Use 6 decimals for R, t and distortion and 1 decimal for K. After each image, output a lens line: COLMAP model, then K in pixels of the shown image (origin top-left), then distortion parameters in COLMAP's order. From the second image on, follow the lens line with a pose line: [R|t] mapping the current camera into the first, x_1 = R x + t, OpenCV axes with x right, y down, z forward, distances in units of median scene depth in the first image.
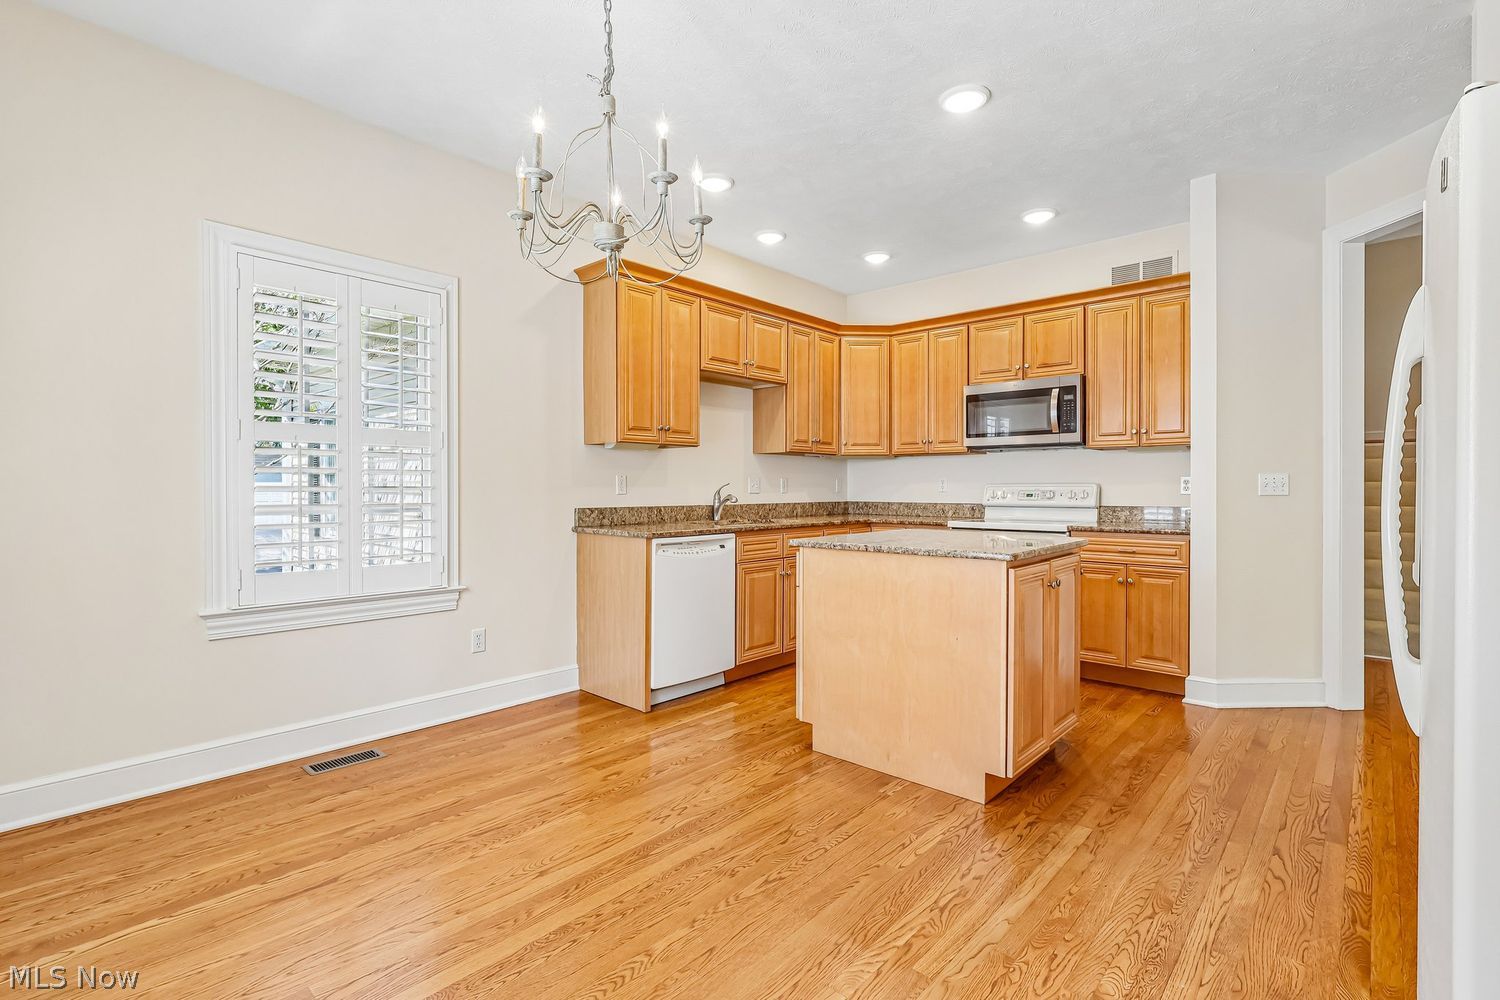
lens RADIAL K [[705.4, 0, 780.8], [0, 705.4, 499.5], [0, 0, 1]] dist [-0.000506, 0.000198]
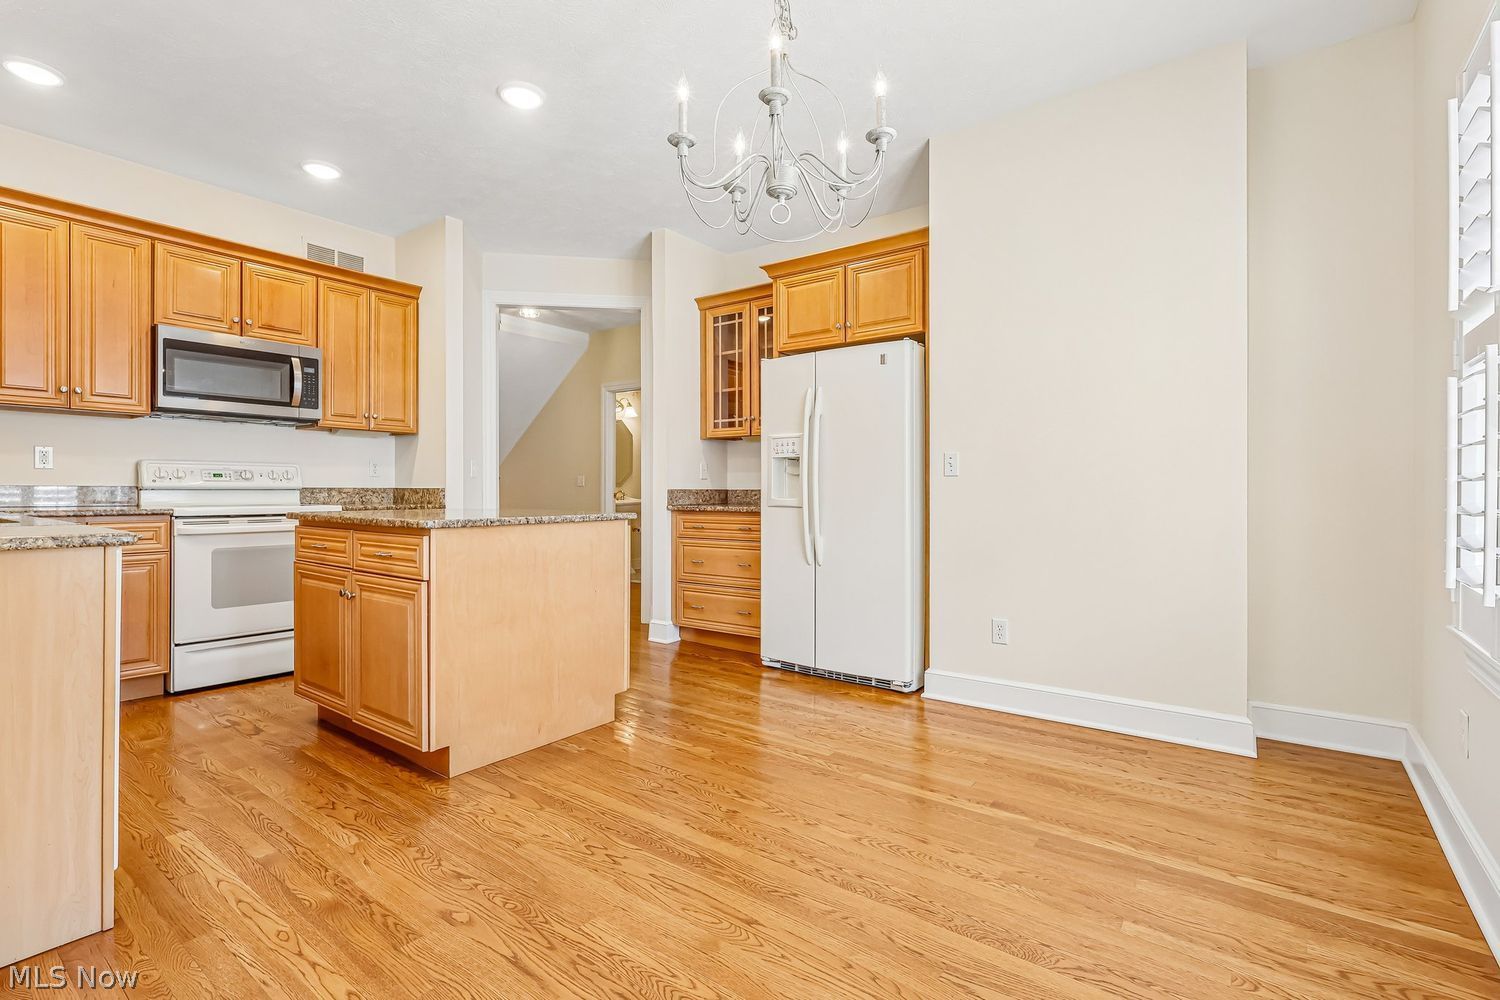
lens RADIAL K [[677.4, 0, 722.9], [0, 677.4, 494.2], [0, 0, 1]] dist [-0.000403, -0.000061]
pose [[-0.042005, -0.008720, 0.999079, -0.539124], [0.012590, 0.999878, 0.009256, 0.018633], [-0.999038, 0.012967, -0.041890, 0.518878]]
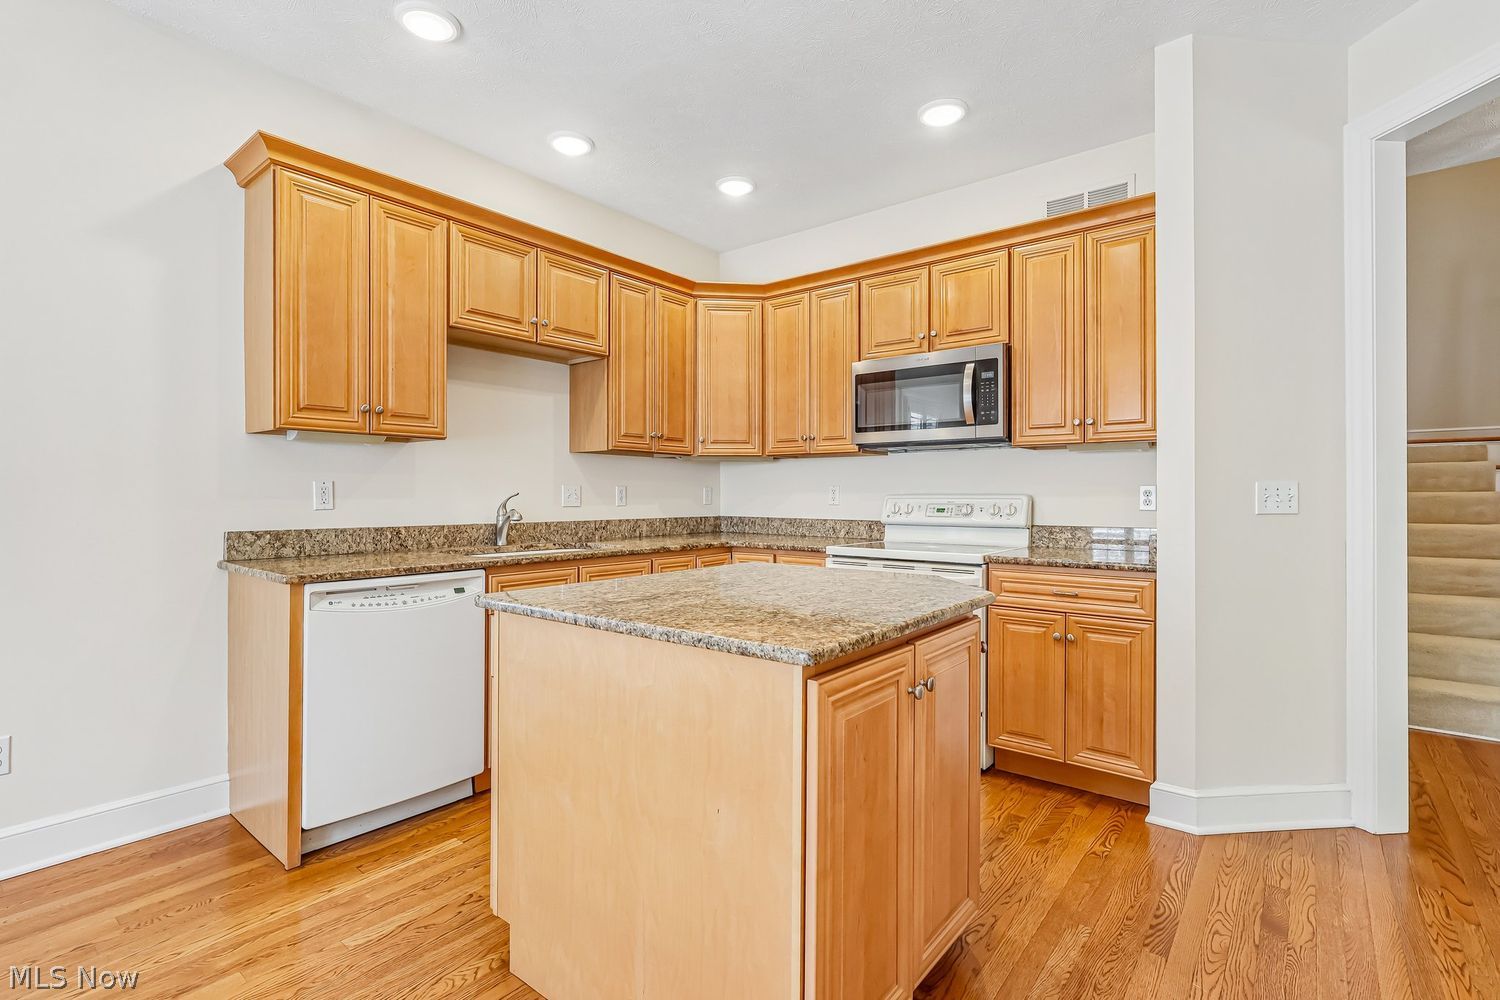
lens RADIAL K [[701.5, 0, 771.2], [0, 701.5, 501.1], [0, 0, 1]] dist [-0.002502, -0.000558]
pose [[0.999038, 0.002320, 0.043795, 0.165803], [-0.001948, 0.999962, -0.008551, -0.010525], [-0.043813, 0.008458, 0.999004, 0.313891]]
